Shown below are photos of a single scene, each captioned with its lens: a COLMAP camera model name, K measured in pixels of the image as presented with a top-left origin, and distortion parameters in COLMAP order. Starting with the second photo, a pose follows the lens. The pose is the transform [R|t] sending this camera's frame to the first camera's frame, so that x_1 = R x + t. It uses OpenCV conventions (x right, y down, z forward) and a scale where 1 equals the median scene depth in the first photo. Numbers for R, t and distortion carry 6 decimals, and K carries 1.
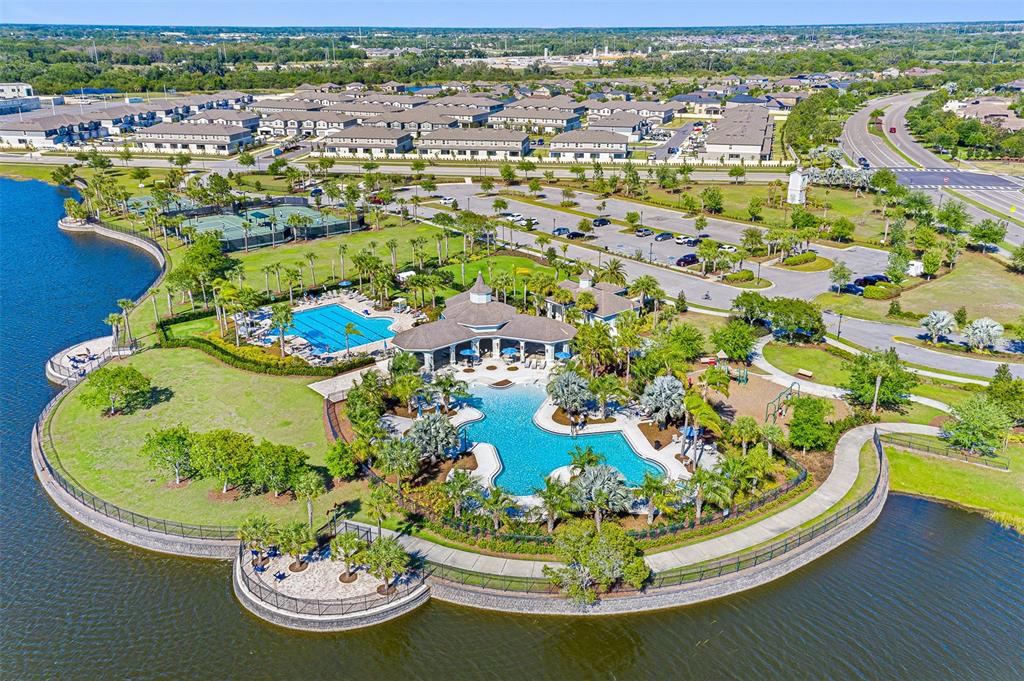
lens RADIAL K [[839.0, 0, 512.0], [0, 839.0, 340.5], [0, 0, 1]] dist [0.040230, 0.012039]
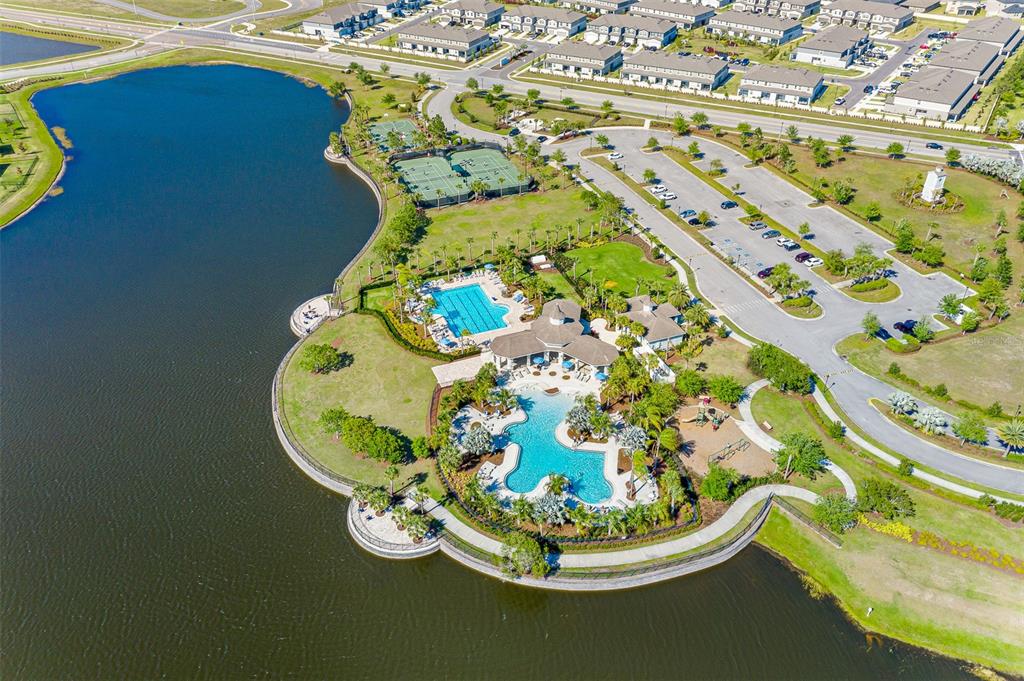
lens RADIAL K [[802.2, 0, 512.0], [0, 802.2, 340.5], [0, 0, 1]] dist [0.042597, 0.001550]
pose [[0.945119, 0.178887, -0.273405, 0.122037], [-0.107353, 0.960362, 0.257255, -0.163115], [0.308587, -0.213785, 0.926860, -0.132095]]
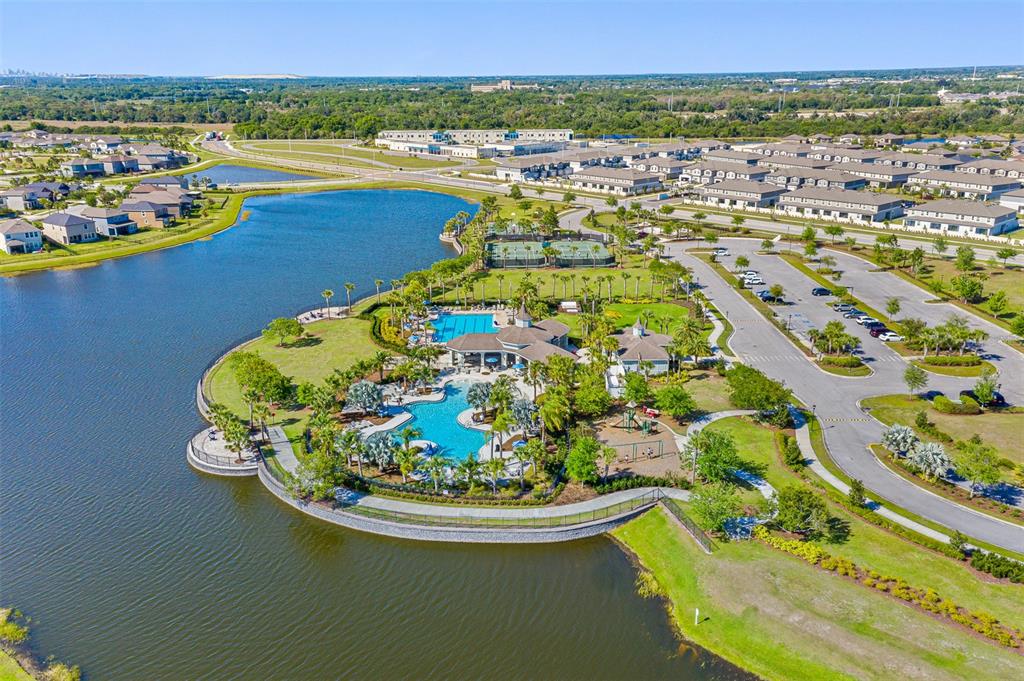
lens RADIAL K [[810.8, 0, 512.0], [0, 810.8, 340.5], [0, 0, 1]] dist [0.049110, 0.000181]
pose [[0.772837, 0.191791, -0.604929, 0.320020], [-0.213970, 0.976172, 0.036131, -0.030004], [0.597444, 0.101514, 0.795459, 0.003490]]
